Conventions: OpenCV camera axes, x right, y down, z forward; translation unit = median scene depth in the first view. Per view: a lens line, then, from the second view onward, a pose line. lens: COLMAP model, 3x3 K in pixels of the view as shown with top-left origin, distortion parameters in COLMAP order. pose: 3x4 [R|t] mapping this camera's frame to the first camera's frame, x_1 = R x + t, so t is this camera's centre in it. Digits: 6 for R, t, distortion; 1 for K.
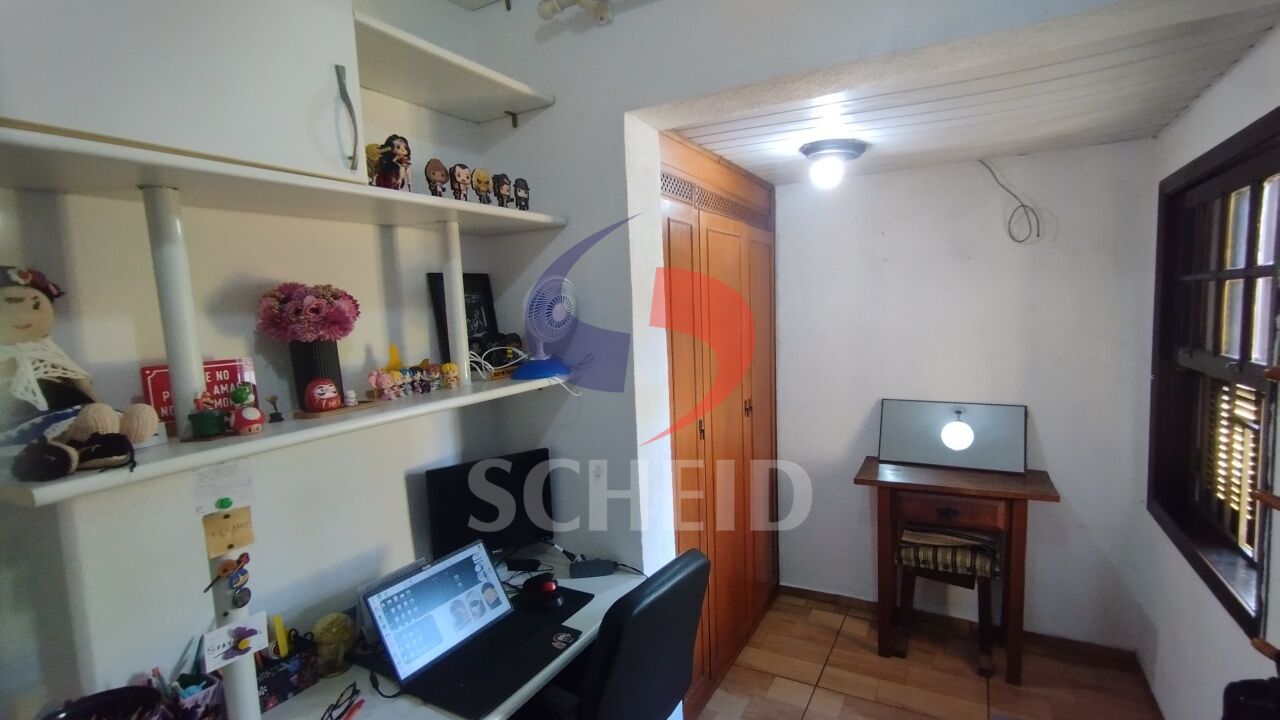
lens RADIAL K [[587.4, 0, 643.9], [0, 587.4, 358.0], [0, 0, 1]] dist [-0.006048, 0.001361]
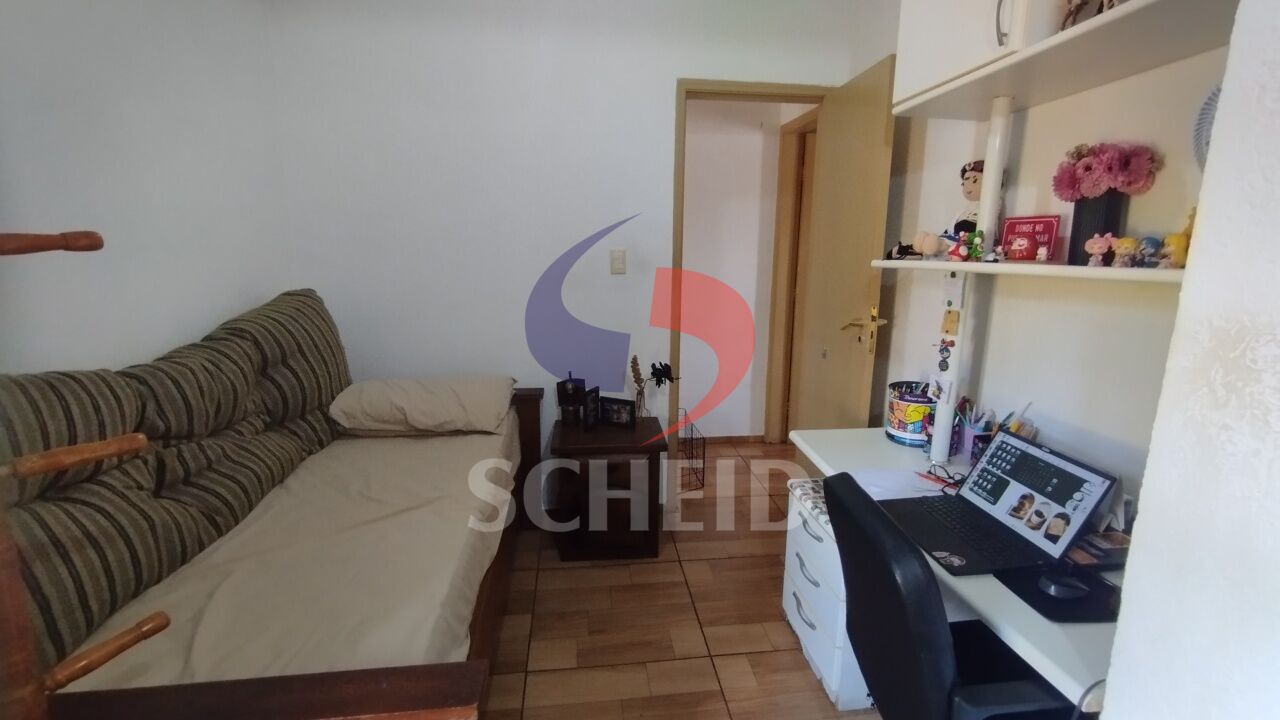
lens RADIAL K [[587.4, 0, 646.3], [0, 587.4, 362.9], [0, 0, 1]] dist [-0.006048, 0.001361]
pose [[-0.810103, 0.142427, -0.568724, 0.698668], [-0.034588, 0.956744, 0.288868, -0.025510], [0.585266, 0.253684, -0.770135, 1.389580]]
